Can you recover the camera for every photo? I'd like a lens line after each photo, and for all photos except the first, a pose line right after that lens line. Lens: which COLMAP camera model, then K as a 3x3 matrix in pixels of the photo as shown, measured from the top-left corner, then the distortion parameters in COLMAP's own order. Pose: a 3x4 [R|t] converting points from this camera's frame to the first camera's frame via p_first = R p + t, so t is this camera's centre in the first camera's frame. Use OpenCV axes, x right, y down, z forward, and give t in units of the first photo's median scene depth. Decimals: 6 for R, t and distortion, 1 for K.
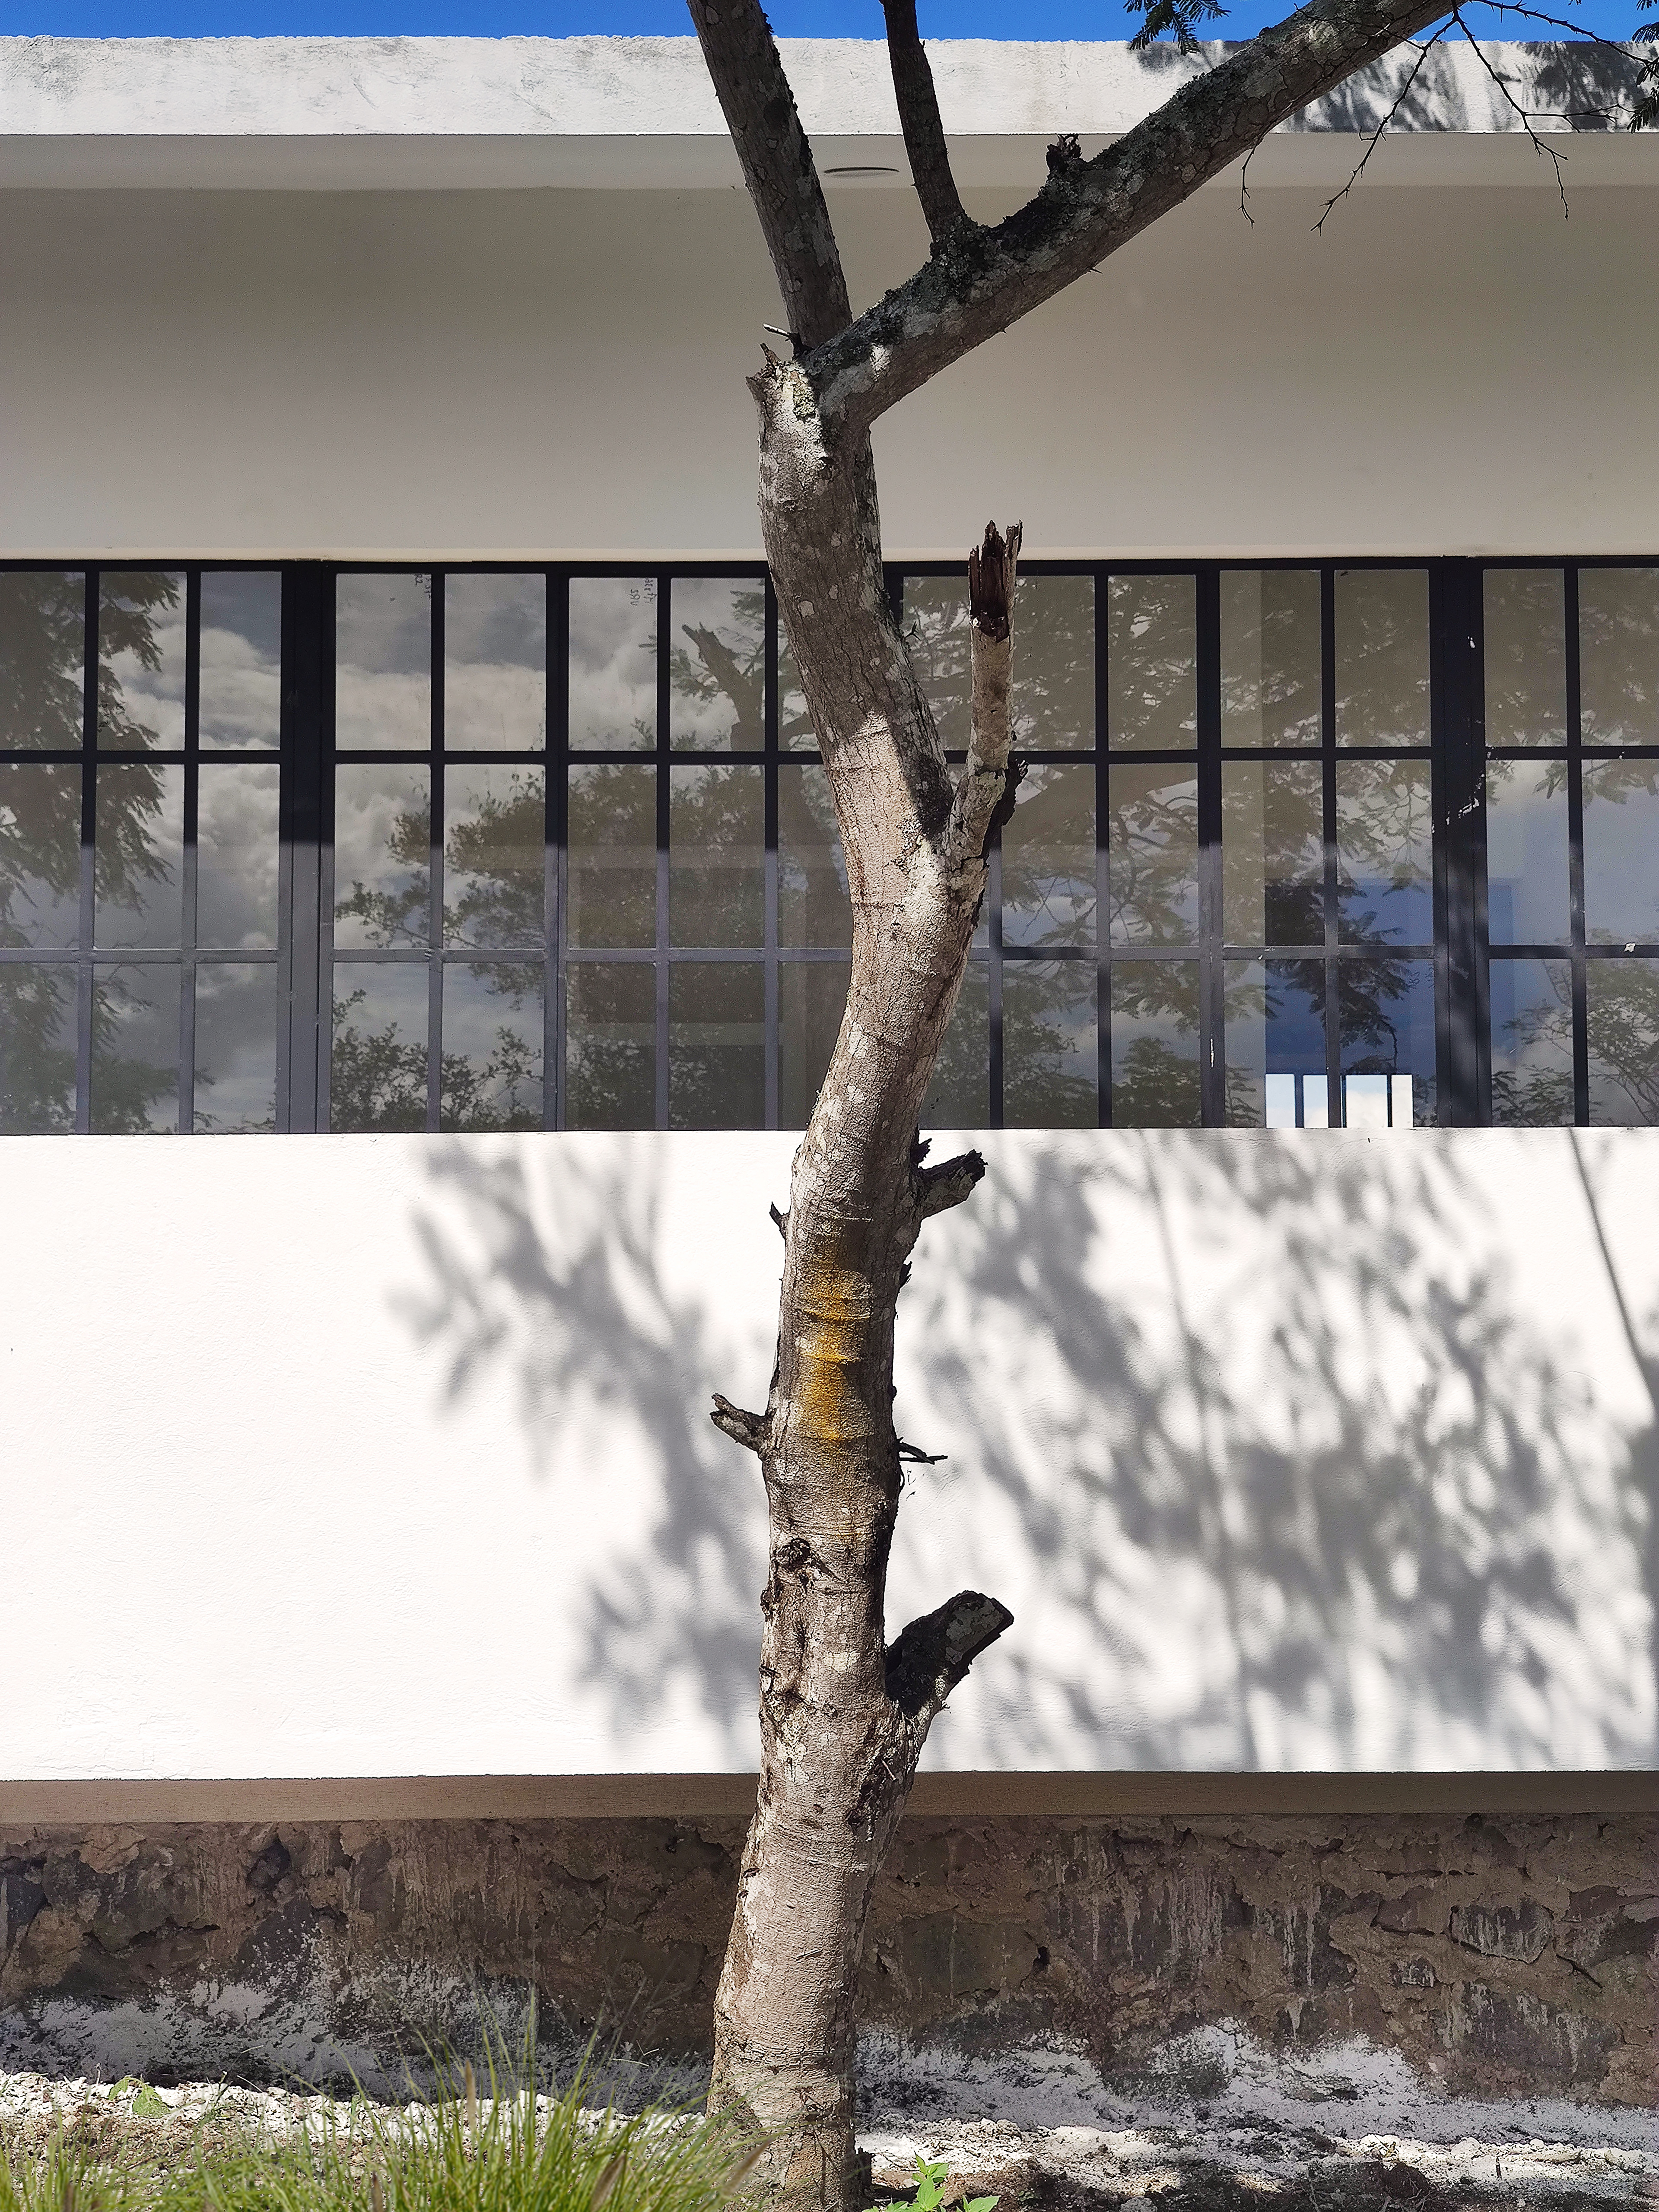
lens RADIAL K [[3125.5, 0, 829.5], [0, 3125.5, 1106.0], [0, 0, 1]] dist [0.161083, -0.644198]
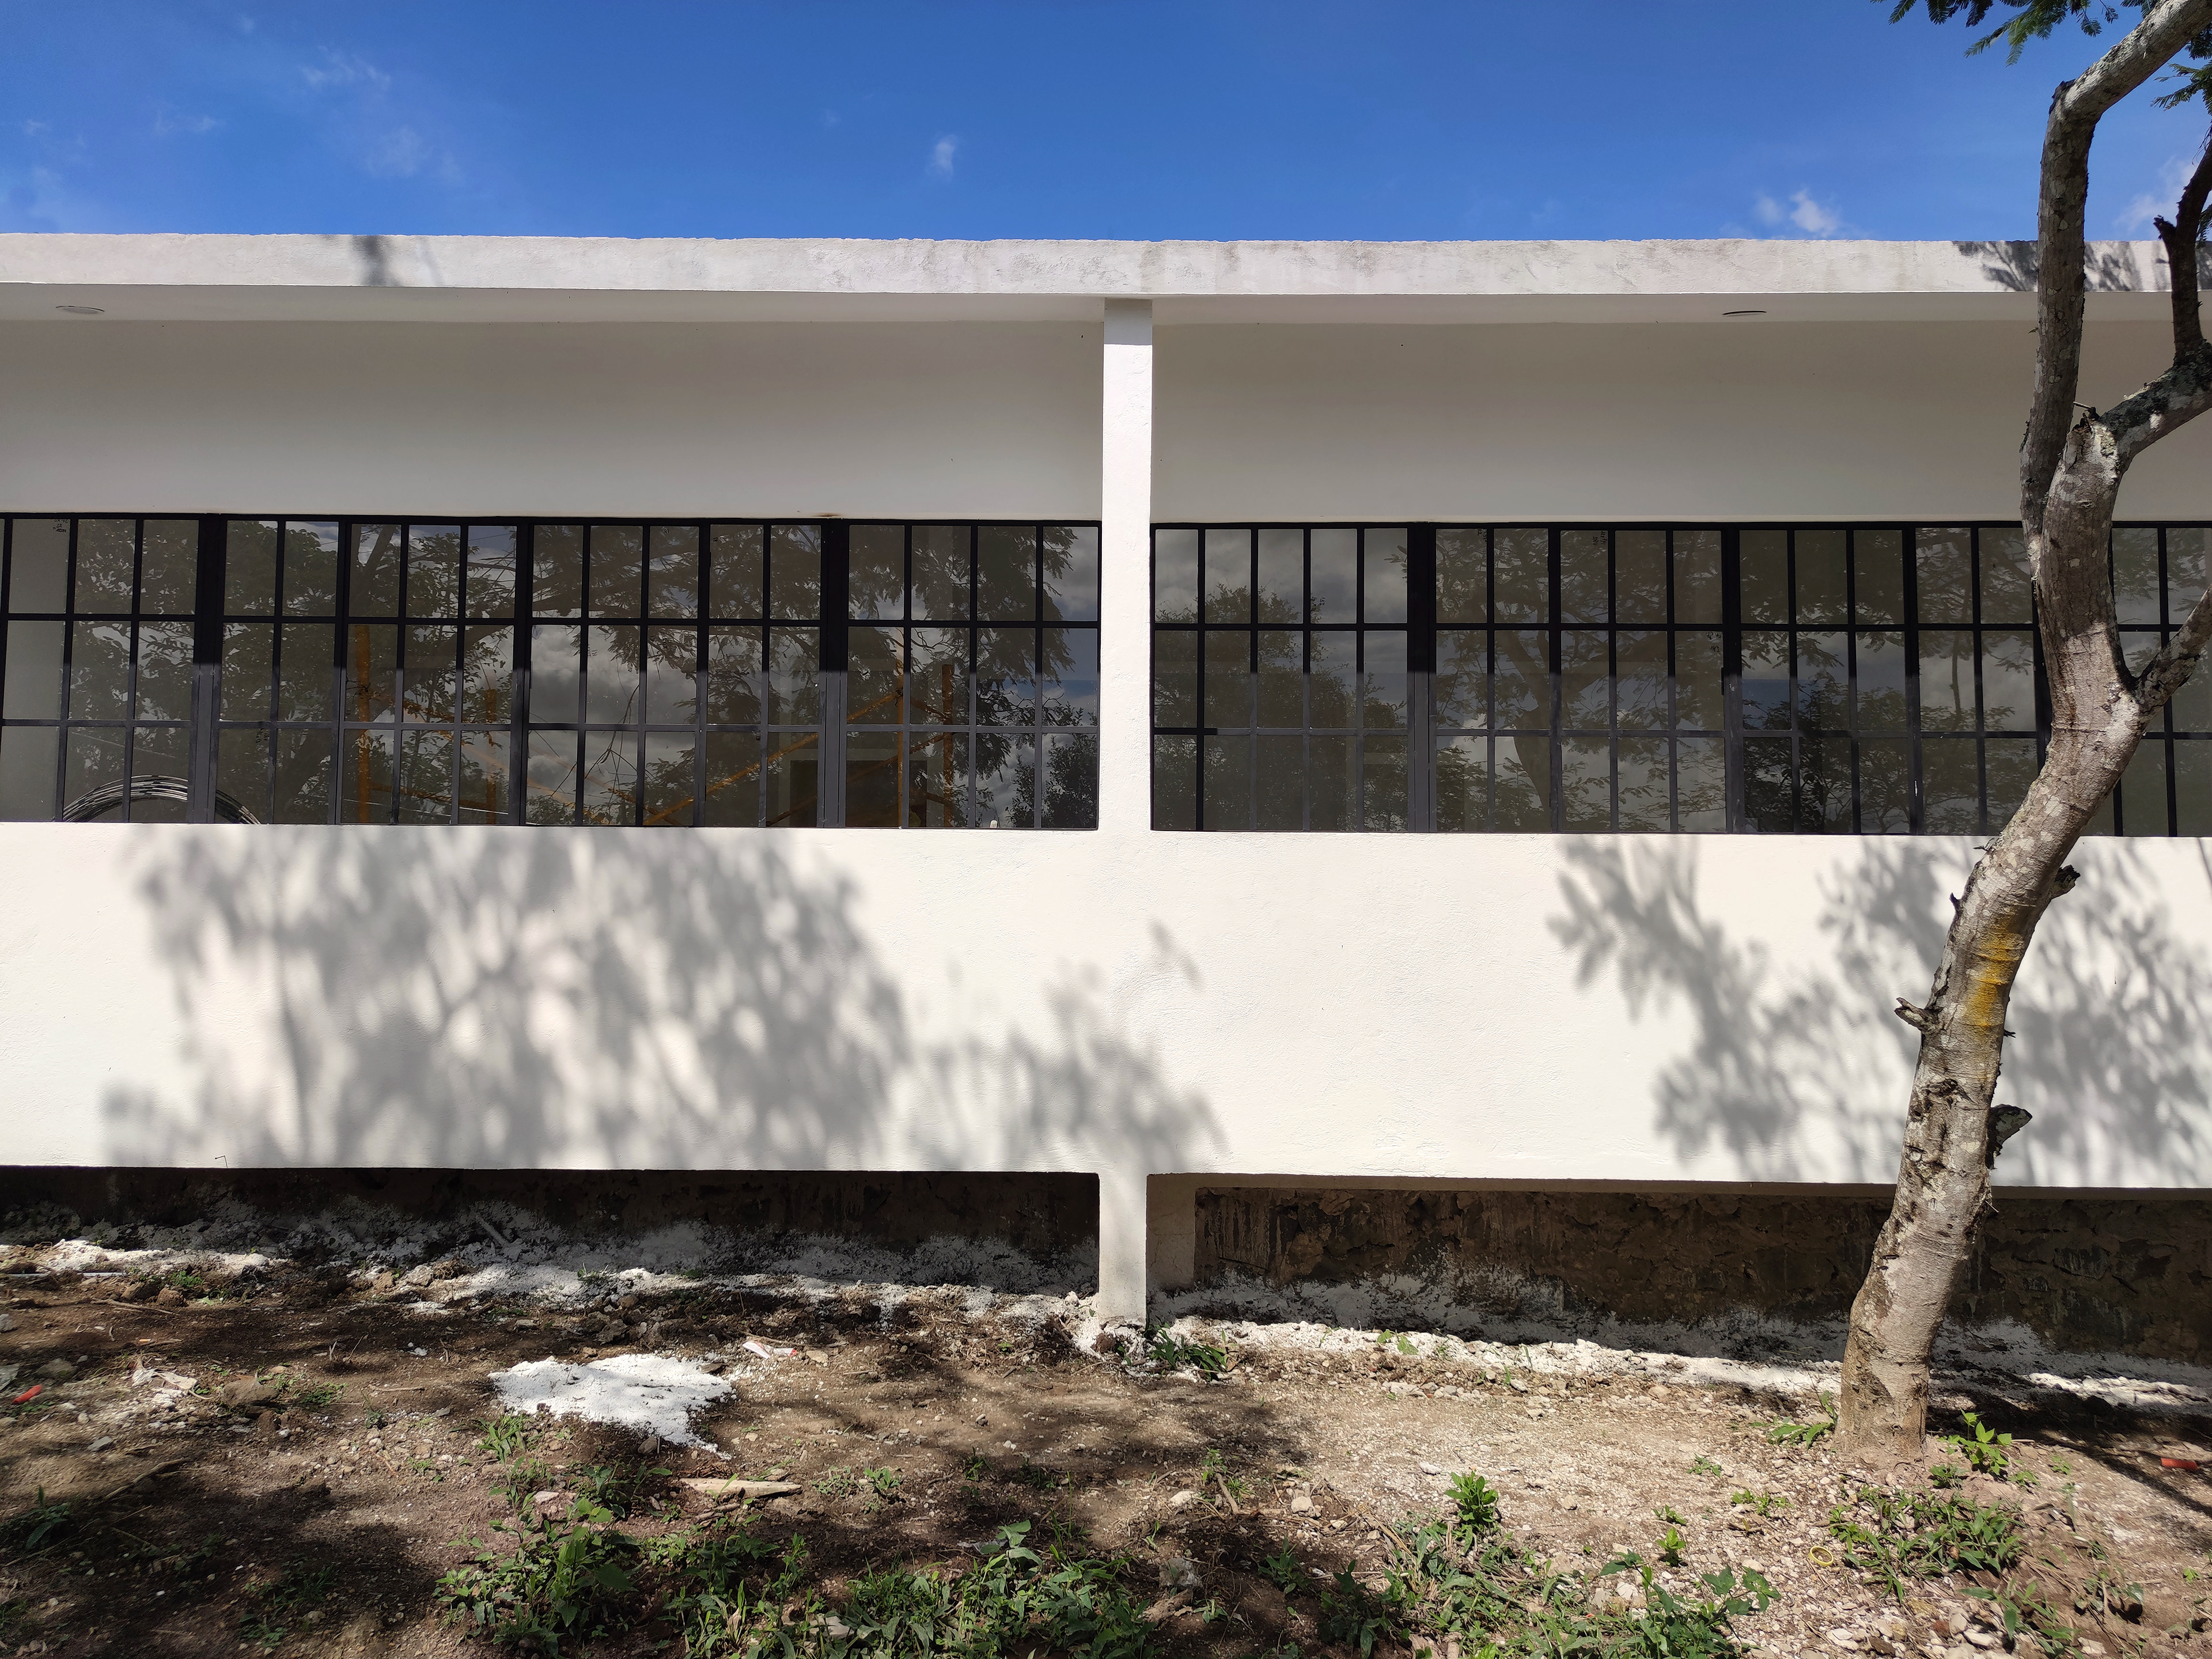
lens RADIAL K [[1539.7, 0, 1106.1], [0, 1539.7, 777.5], [0, 0, 1]] dist [-0.002227, 0.000133]
pose [[0.998813, 0.009352, -0.047802, -0.350801], [-0.008934, 0.999920, 0.008944, -0.028669], [0.047882, -0.008506, 0.998817, 0.080046]]
